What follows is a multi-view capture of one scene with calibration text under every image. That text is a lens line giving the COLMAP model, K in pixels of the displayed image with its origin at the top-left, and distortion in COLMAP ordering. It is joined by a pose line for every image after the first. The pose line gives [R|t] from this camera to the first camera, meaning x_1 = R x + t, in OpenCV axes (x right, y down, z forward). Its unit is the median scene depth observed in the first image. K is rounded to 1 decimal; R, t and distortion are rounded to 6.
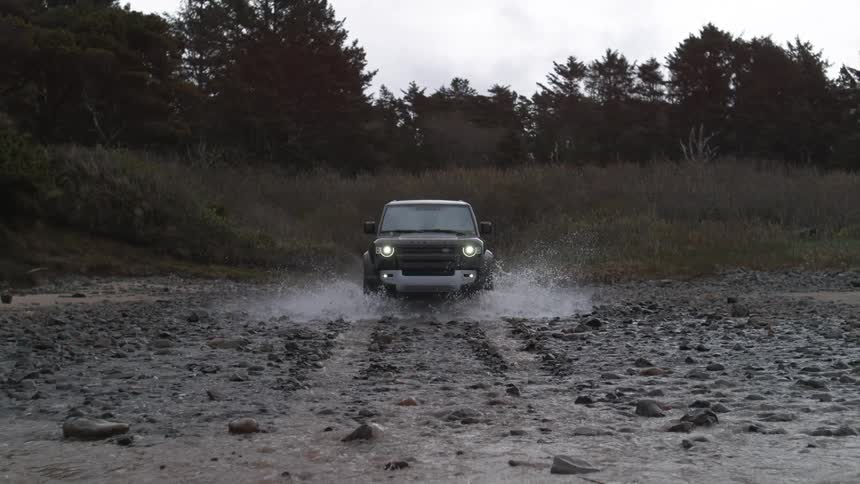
lens RADIAL K [[1151.3, 0, 432.9], [0, 1151.3, 242.9], [0, 0, 1]] dist [-0.048567, 0.000000]
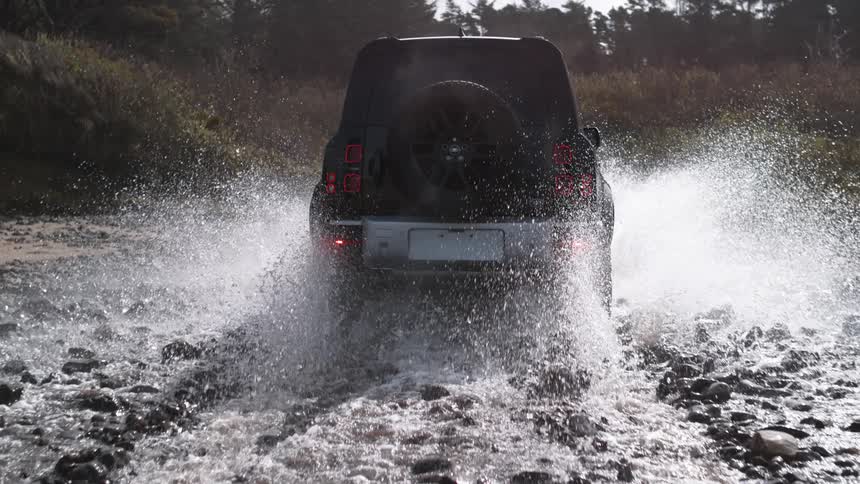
lens RADIAL K [[1151.3, 0, 430.8], [0, 1151.3, 240.7], [0, 0, 1]] dist [-0.048567, 0.000000]
pose [[0.997967, -0.000182, -0.063732, 0.001582], [0.004248, 0.997963, 0.063661, 0.000387], [0.063591, -0.063802, 0.995935, 0.099012]]
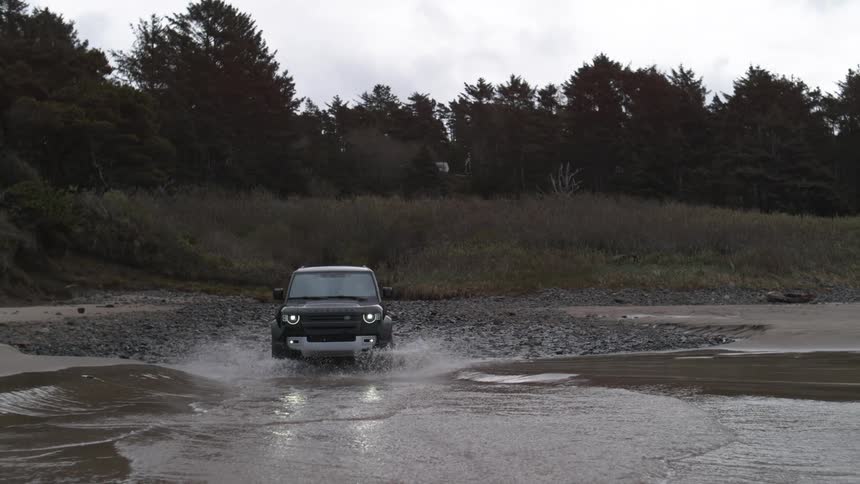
lens RADIAL K [[1151.3, 0, 430.5], [0, 1151.3, 244.7], [0, 0, 1]] dist [-0.048567, 0.000000]
pose [[0.997903, 0.005852, 0.064462, 0.003134], [-0.006242, 0.999963, 0.005854, -0.012228], [-0.064425, -0.006244, 0.997903, -0.140041]]
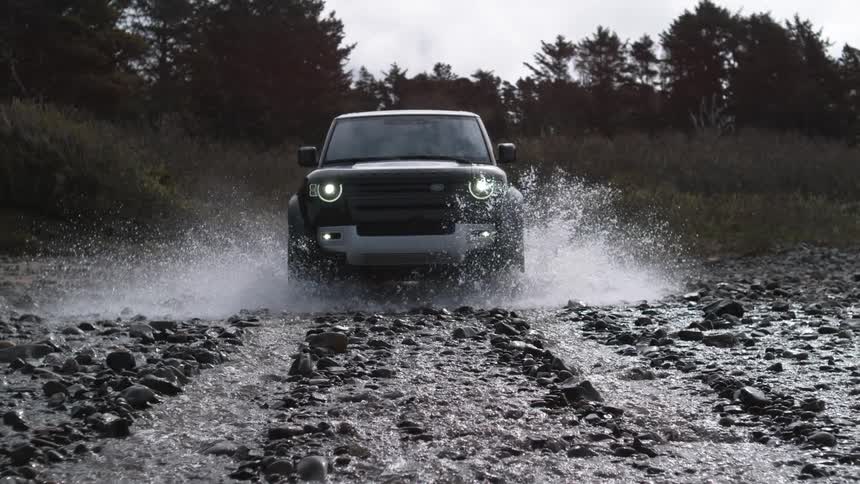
lens RADIAL K [[1151.3, 0, 425.7], [0, 1151.3, 247.2], [0, 0, 1]] dist [-0.048567, 0.000000]
pose [[0.999946, 0.001945, 0.010168, -0.000713], [-0.002069, 0.999924, 0.012164, 0.004200], [-0.010144, -0.012184, 0.999874, 0.059018]]
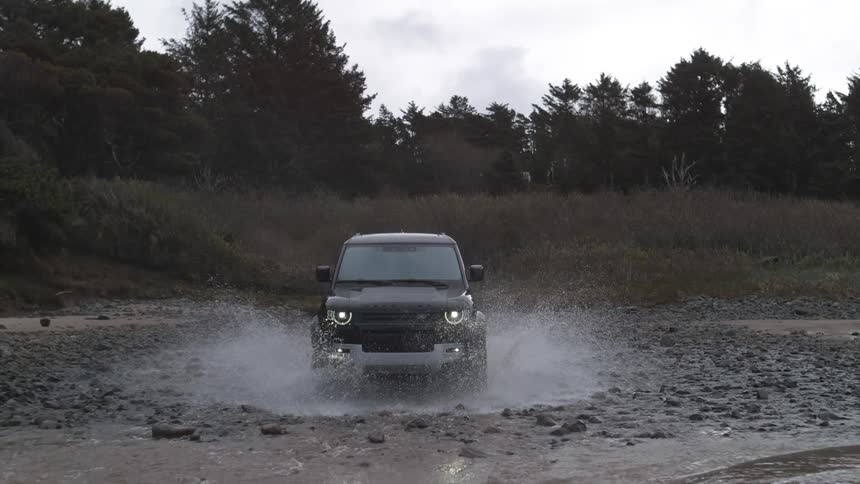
lens RADIAL K [[1151.3, 0, 432.3], [0, 1151.3, 238.4], [0, 0, 1]] dist [-0.048567, 0.000000]
pose [[0.999982, 0.006000, -0.000163, 0.002743], [-0.006002, 0.999854, -0.016009, -0.004103], [0.000067, 0.016010, 0.999872, -0.030778]]
